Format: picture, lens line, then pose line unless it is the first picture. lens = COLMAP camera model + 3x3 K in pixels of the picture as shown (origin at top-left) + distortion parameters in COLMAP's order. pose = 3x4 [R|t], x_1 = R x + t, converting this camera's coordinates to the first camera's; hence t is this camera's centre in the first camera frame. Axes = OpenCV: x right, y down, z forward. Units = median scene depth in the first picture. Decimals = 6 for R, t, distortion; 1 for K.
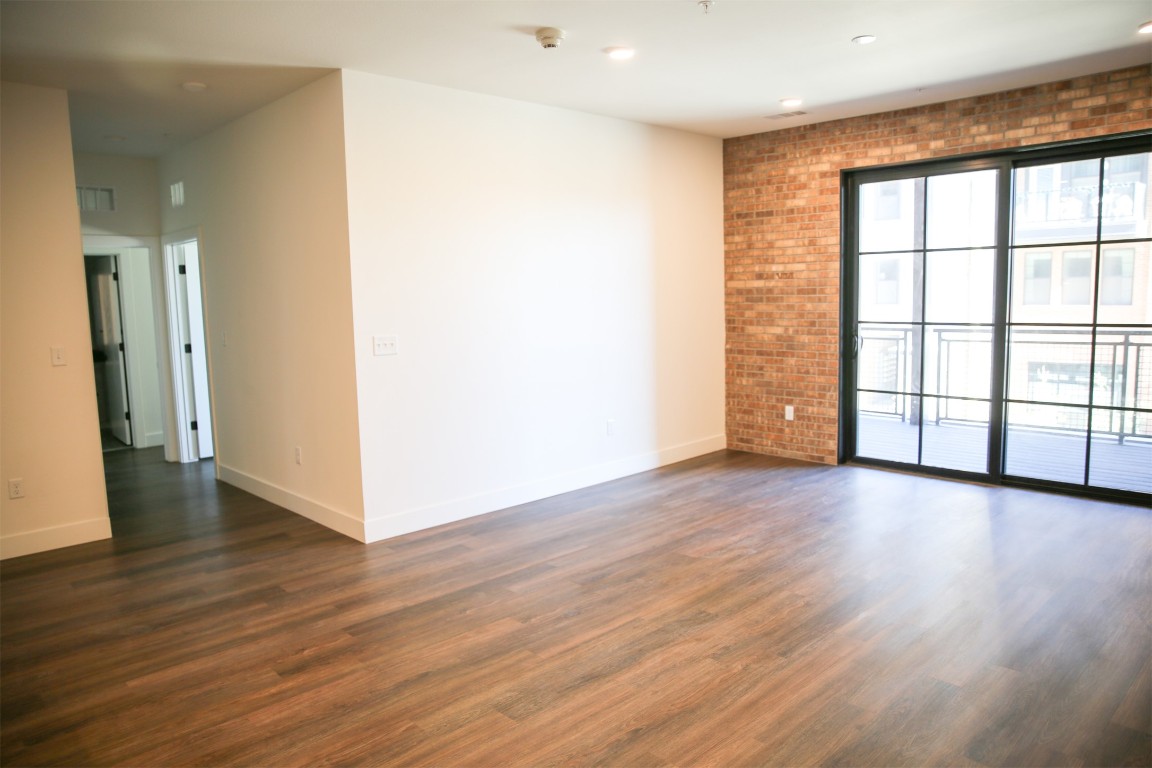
lens RADIAL K [[786.0, 0, 576.0], [0, 786.0, 384.0], [0, 0, 1]] dist [-0.102538, 0.080613]
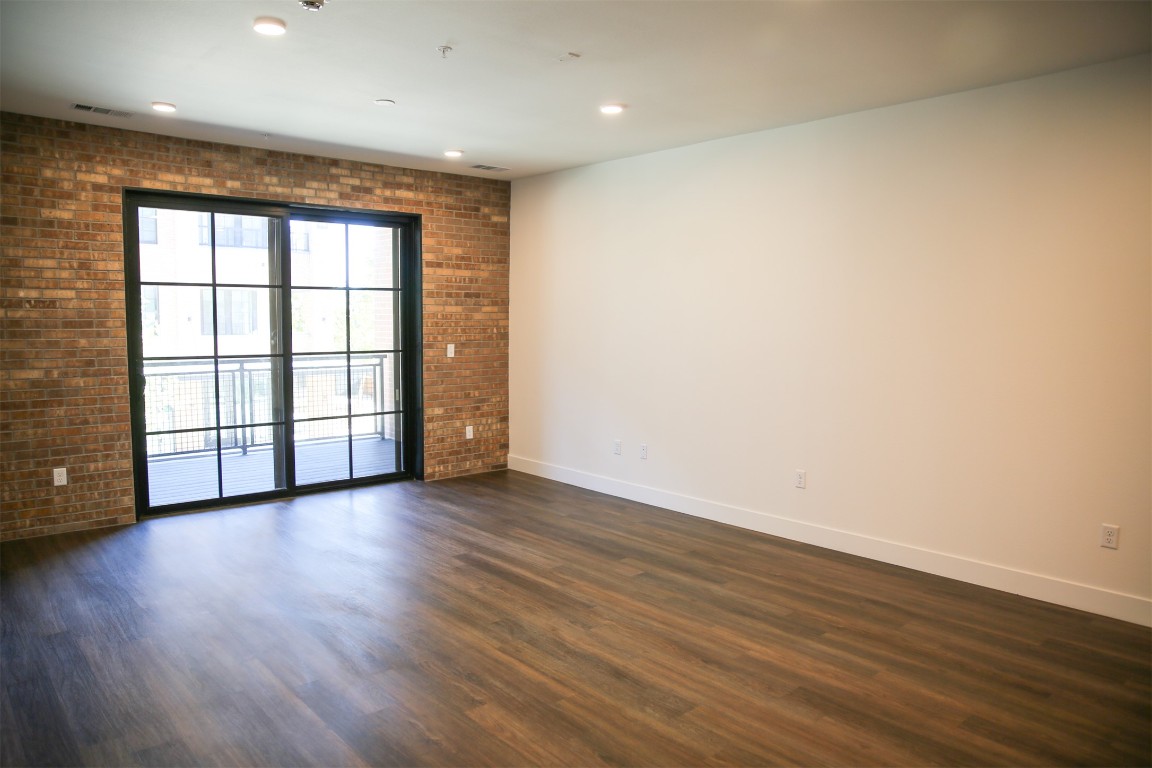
lens RADIAL K [[786.0, 0, 576.0], [0, 786.0, 384.0], [0, 0, 1]] dist [-0.102538, 0.080613]
pose [[0.047186, -0.060445, 0.997056, -0.500419], [0.106864, 0.992744, 0.055127, -0.046040], [-0.993153, 0.103948, 0.053304, 0.454785]]
